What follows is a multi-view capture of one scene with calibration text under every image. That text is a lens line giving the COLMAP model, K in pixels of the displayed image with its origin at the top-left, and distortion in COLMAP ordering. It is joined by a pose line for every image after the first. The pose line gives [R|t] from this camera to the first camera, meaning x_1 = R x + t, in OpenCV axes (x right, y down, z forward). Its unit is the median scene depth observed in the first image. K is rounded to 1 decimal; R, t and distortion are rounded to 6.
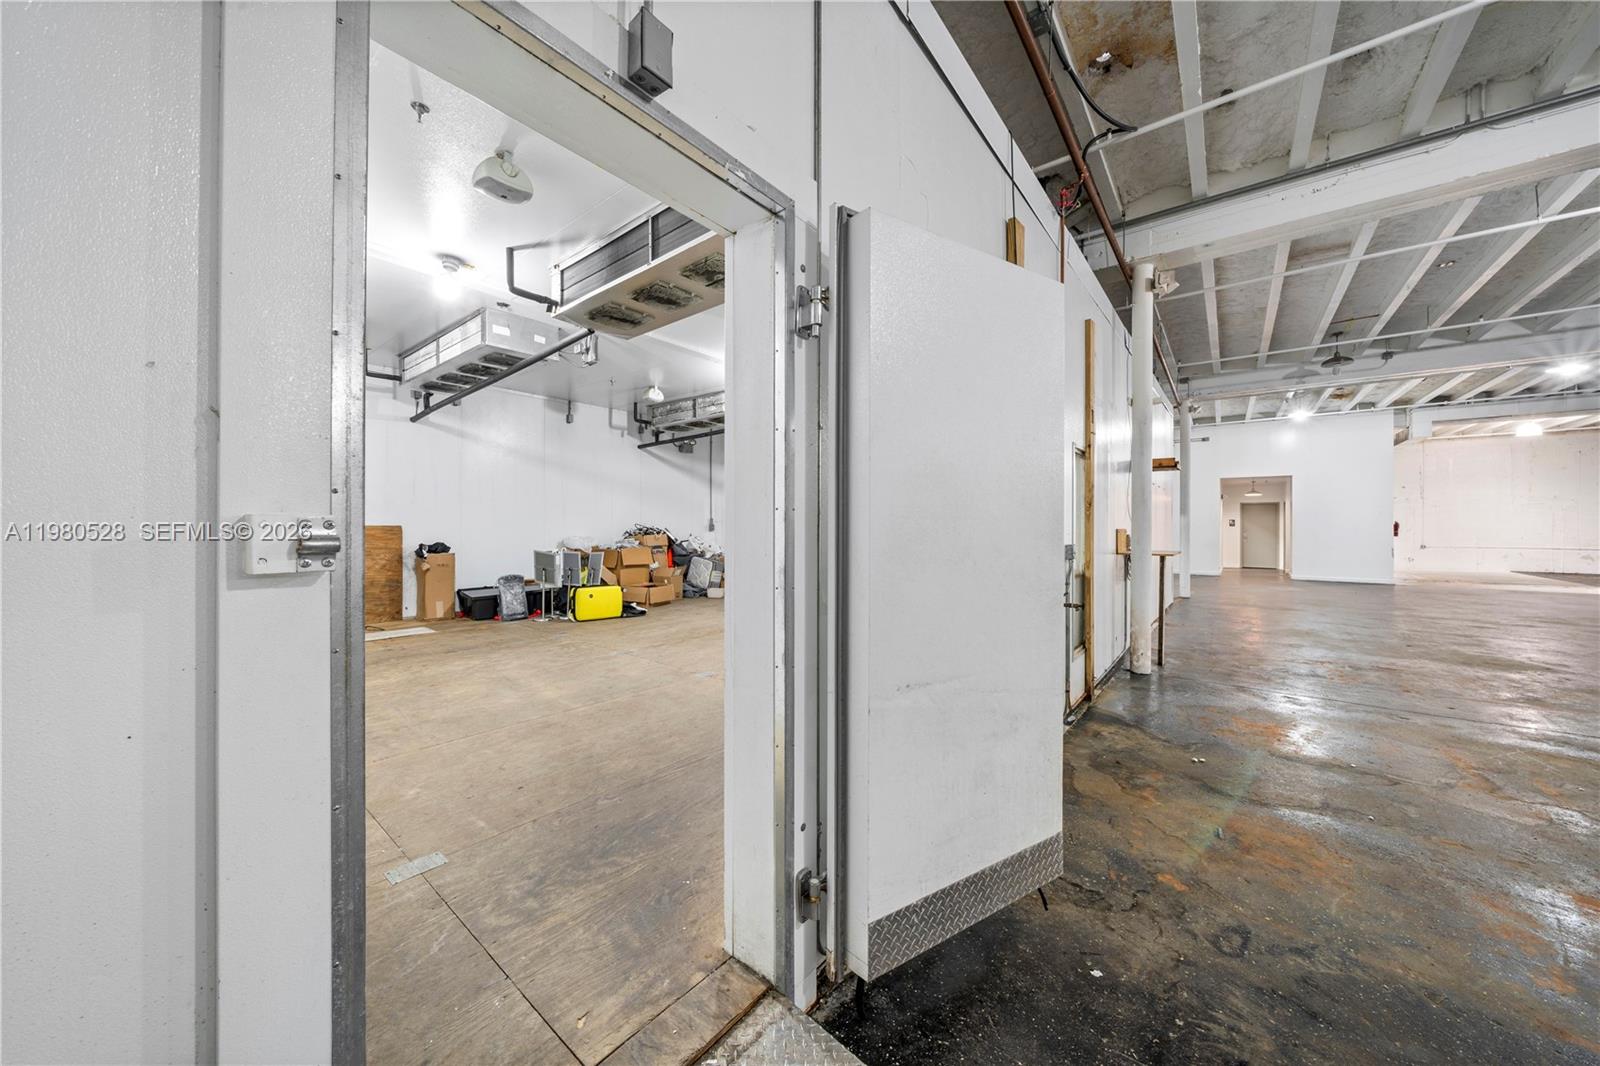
lens RADIAL K [[544.4, 0, 804.1], [0, 544.4, 537.6], [0, 0, 1]] dist [-0.008296, 0.000282]
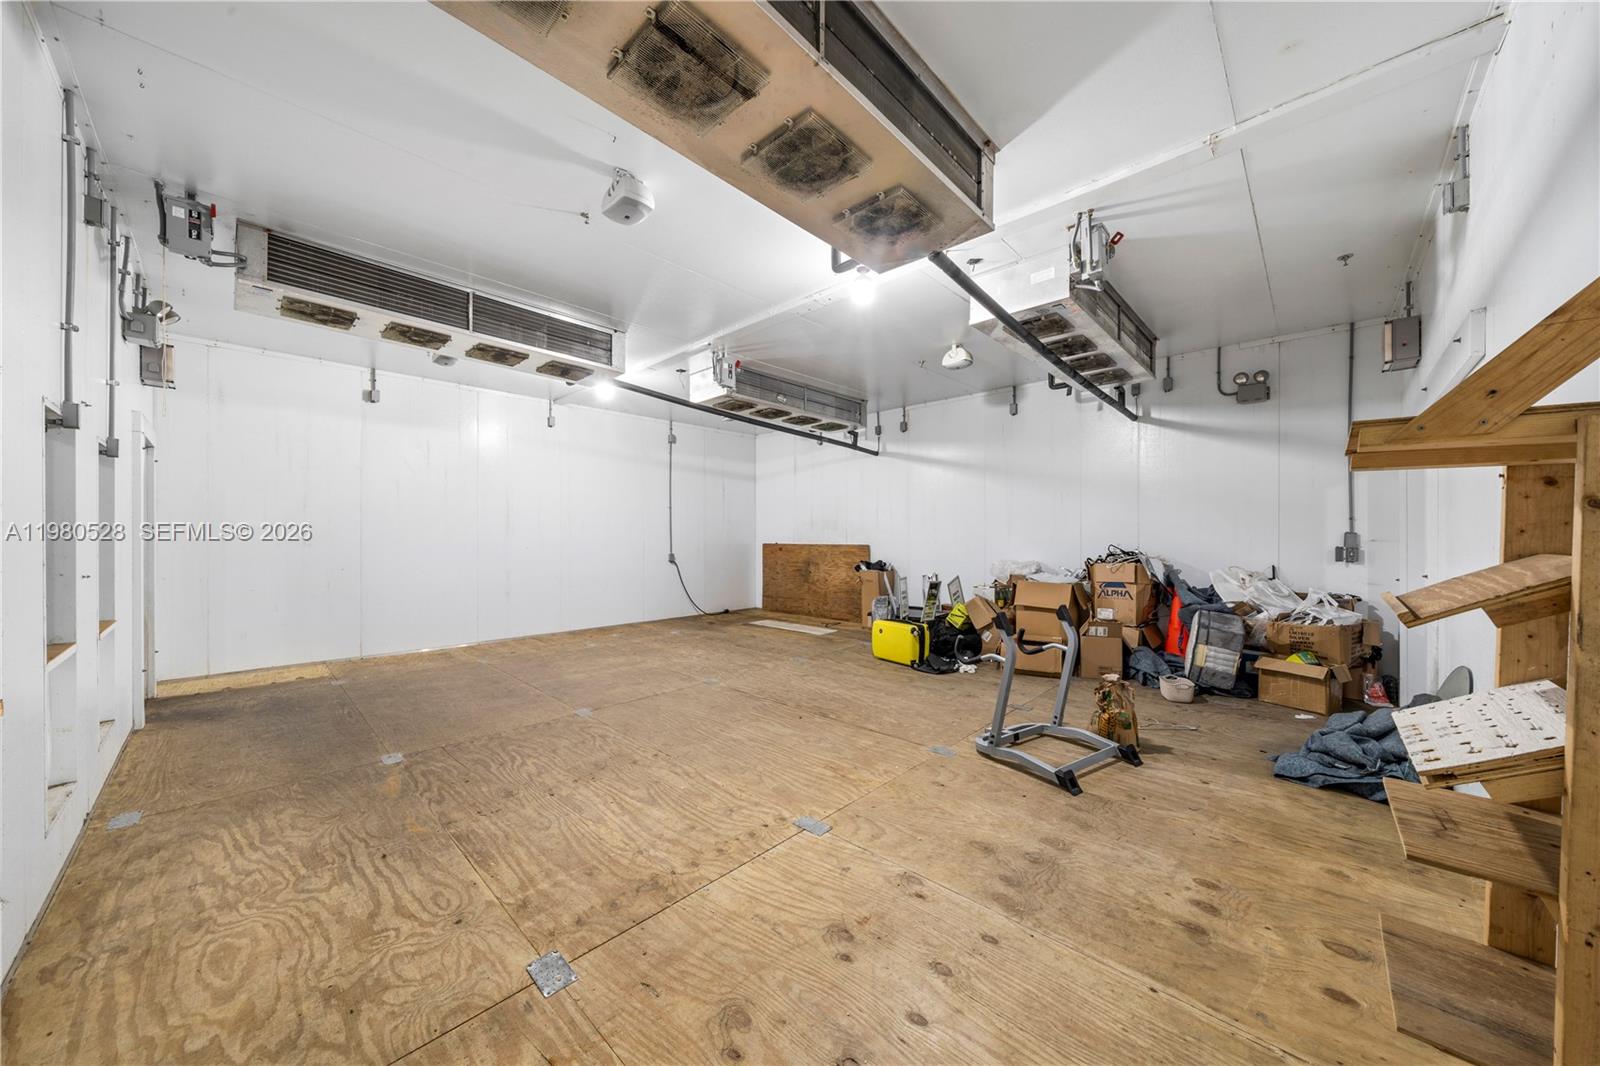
lens RADIAL K [[544.4, 0, 804.1], [0, 544.4, 537.6], [0, 0, 1]] dist [-0.008296, 0.000282]
pose [[-0.085840, -0.002158, -0.996307, 0.805425], [-0.022113, 0.999755, -0.000260, -0.059344], [0.996064, 0.022009, -0.085866, 1.666565]]
